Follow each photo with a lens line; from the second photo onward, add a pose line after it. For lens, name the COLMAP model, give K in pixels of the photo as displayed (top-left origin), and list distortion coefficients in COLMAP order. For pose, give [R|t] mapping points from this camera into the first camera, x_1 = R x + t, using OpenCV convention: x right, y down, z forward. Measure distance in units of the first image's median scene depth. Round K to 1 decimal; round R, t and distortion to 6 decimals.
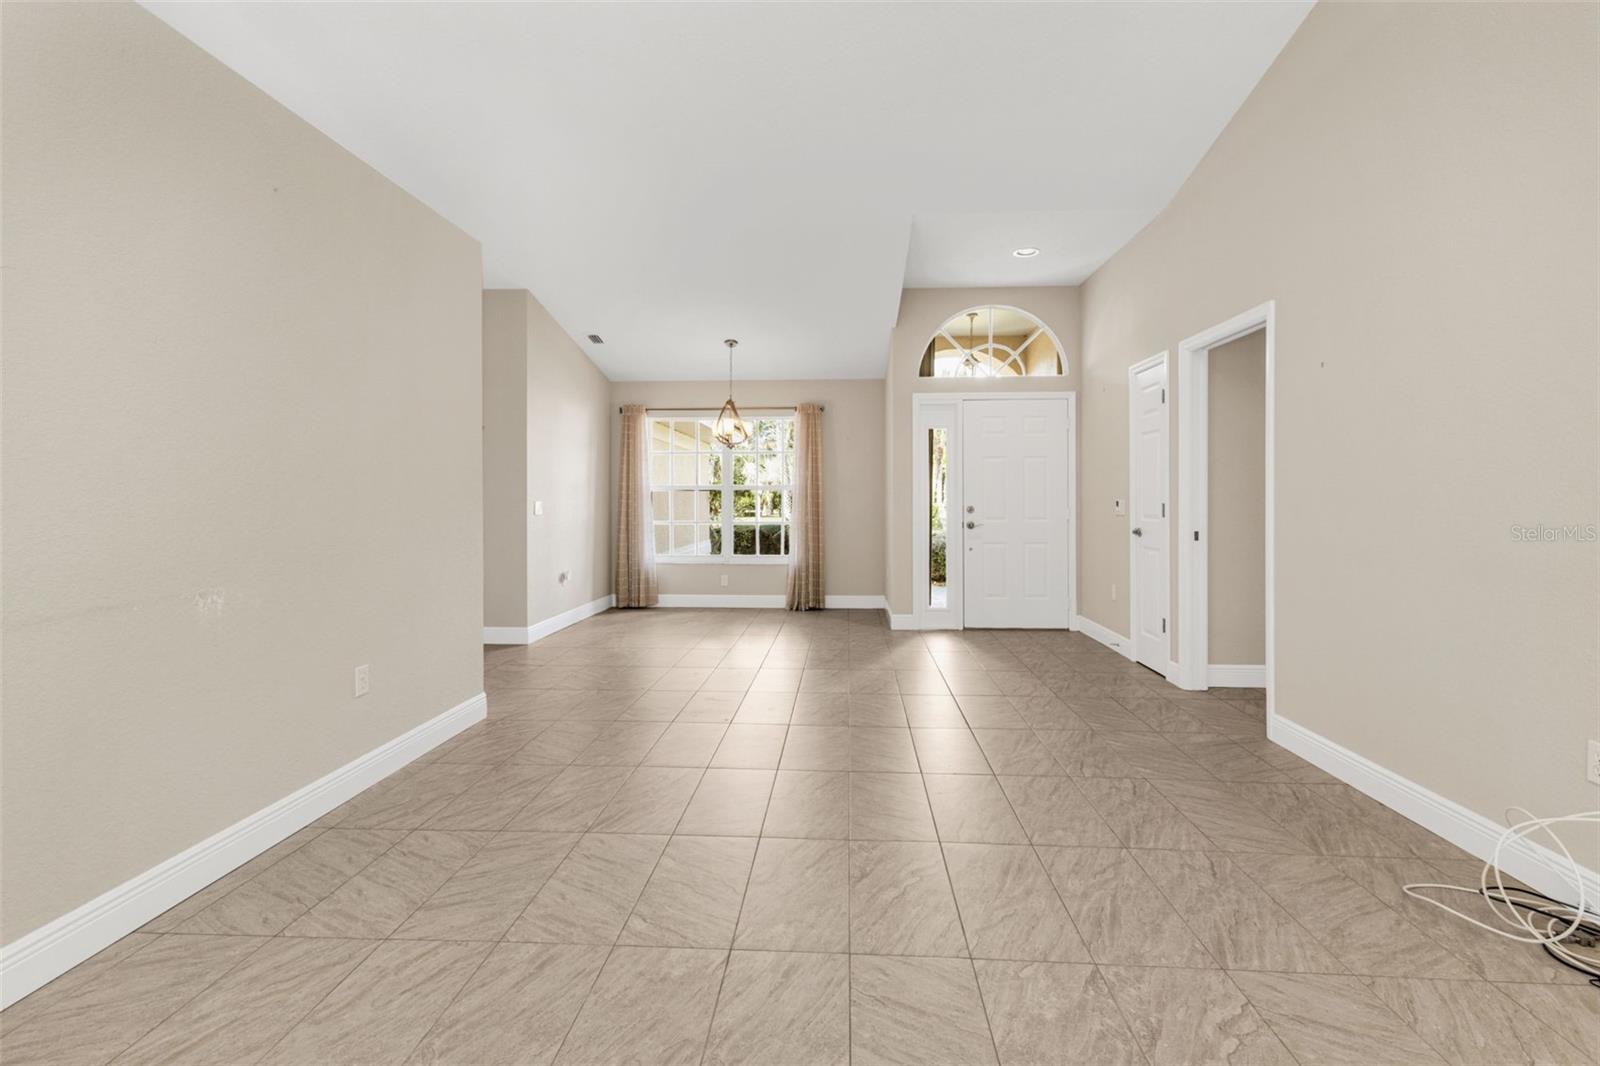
lens RADIAL K [[701.6, 0, 797.6], [0, 701.6, 496.4], [0, 0, 1]] dist [0.007265, 0.000739]
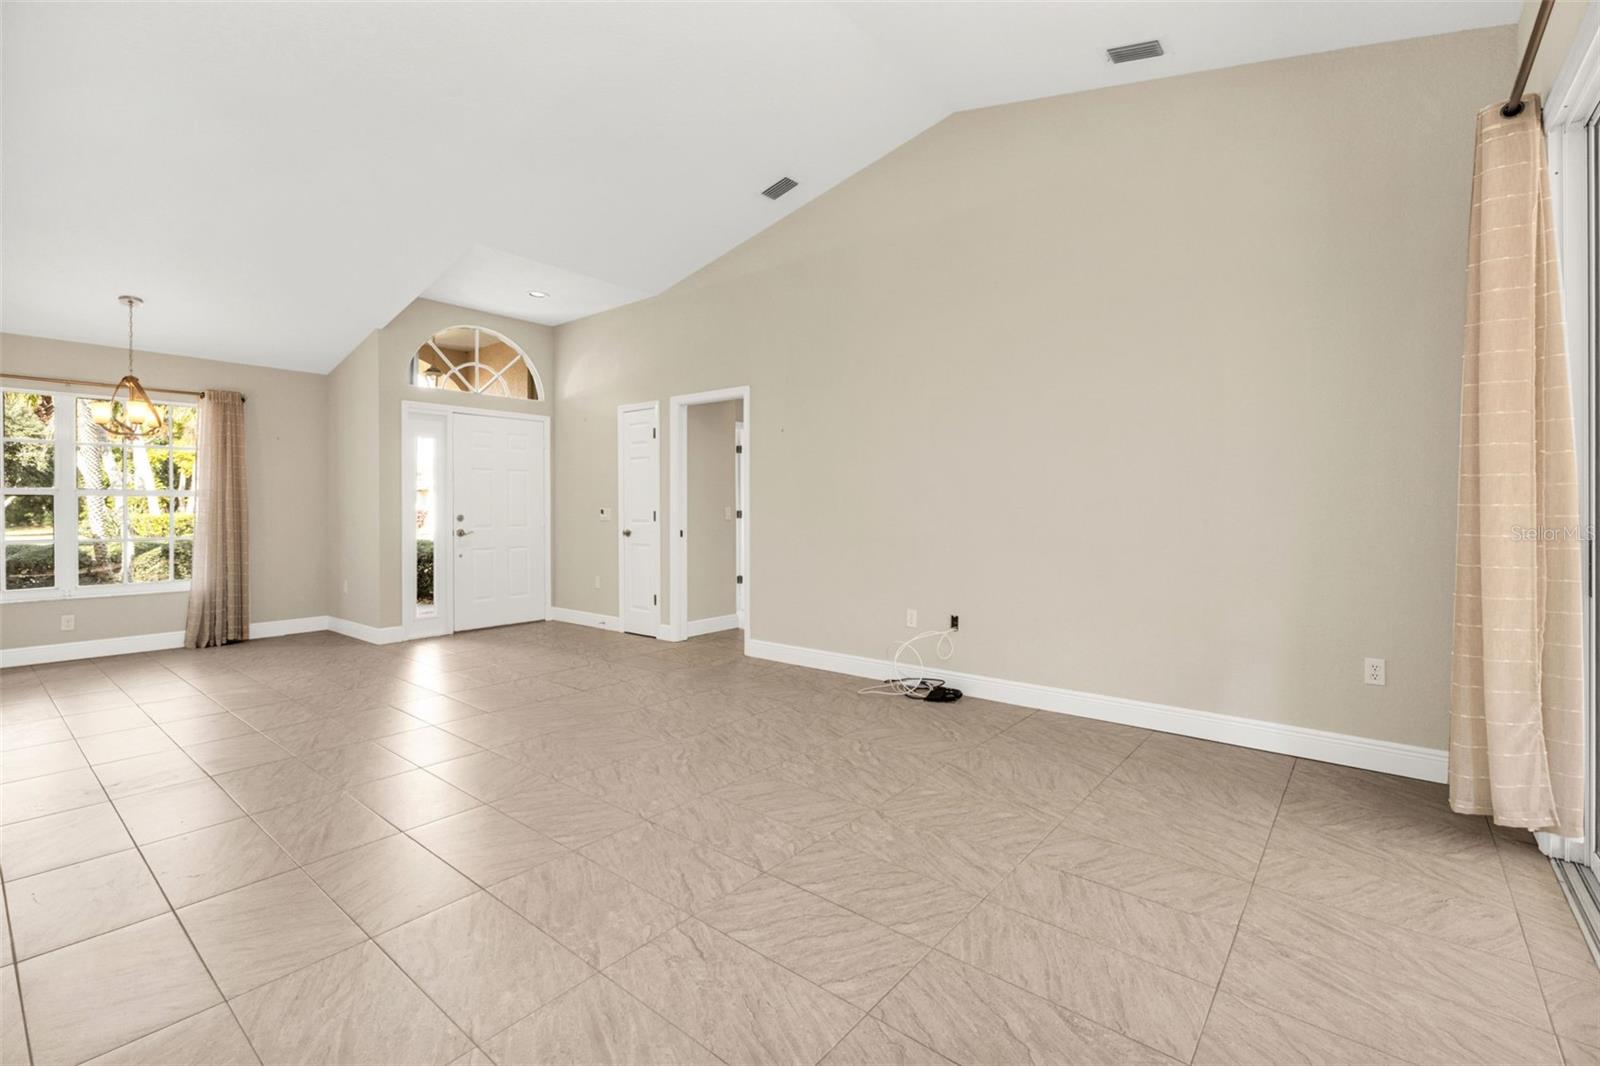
lens RADIAL K [[701.6, 0, 802.8], [0, 701.6, 500.4], [0, 0, 1]] dist [0.007265, 0.000739]
pose [[0.586181, 0.010447, 0.810113, -0.306250], [-0.003548, 0.999940, -0.010328, 0.001499], [-0.810172, 0.003180, 0.586183, -0.029378]]
